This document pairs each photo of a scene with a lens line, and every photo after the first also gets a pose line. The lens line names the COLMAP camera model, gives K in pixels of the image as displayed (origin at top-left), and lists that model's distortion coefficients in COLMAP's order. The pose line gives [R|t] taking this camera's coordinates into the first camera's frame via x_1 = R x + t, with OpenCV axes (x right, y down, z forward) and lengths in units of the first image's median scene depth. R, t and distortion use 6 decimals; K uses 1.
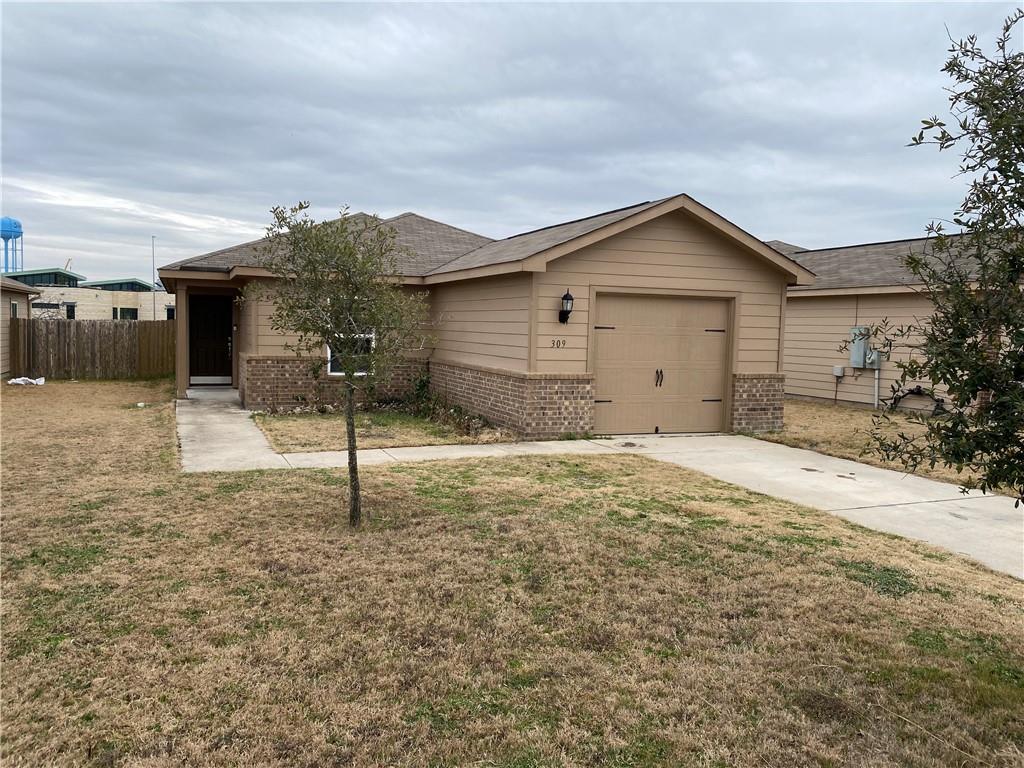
lens RADIAL K [[776.4, 0, 512.0], [0, 776.4, 384.0], [0, 0, 1]] dist [-0.002471, -0.000908]
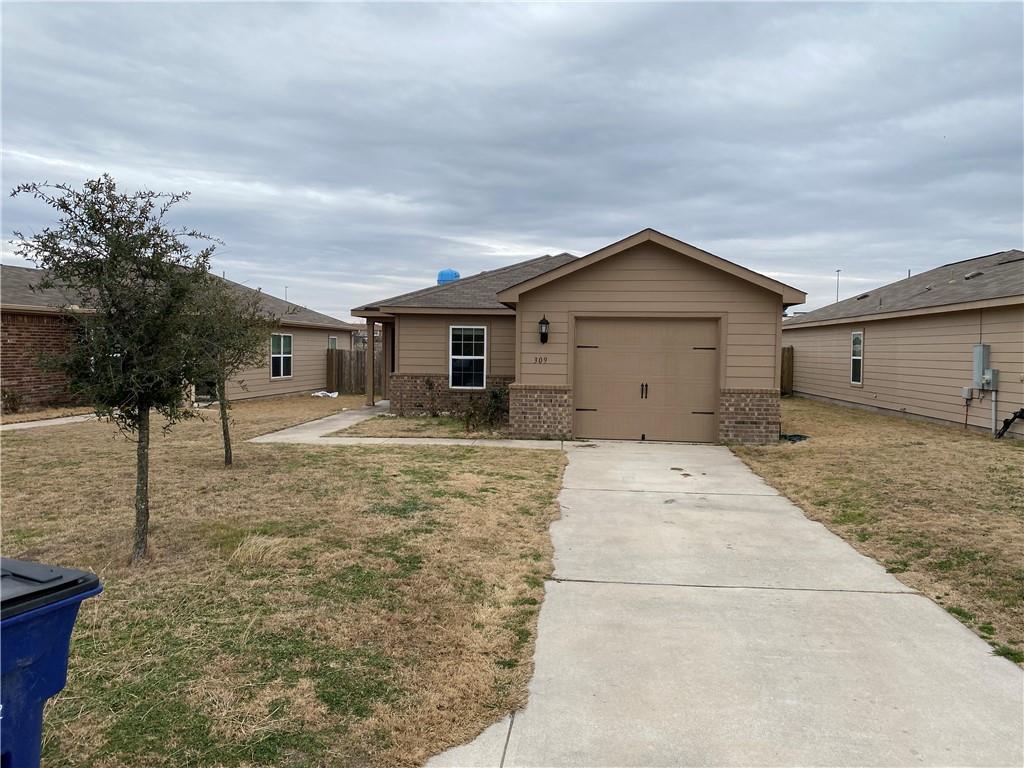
lens RADIAL K [[766.5, 0, 514.6], [0, 766.5, 370.9], [0, 0, 1]] dist [-0.001361, -0.002213]
pose [[0.880073, -0.000131, -0.474838, 0.539411], [-0.026580, 0.998418, -0.049538, 0.022801], [0.474093, 0.056218, 0.878678, -0.065954]]
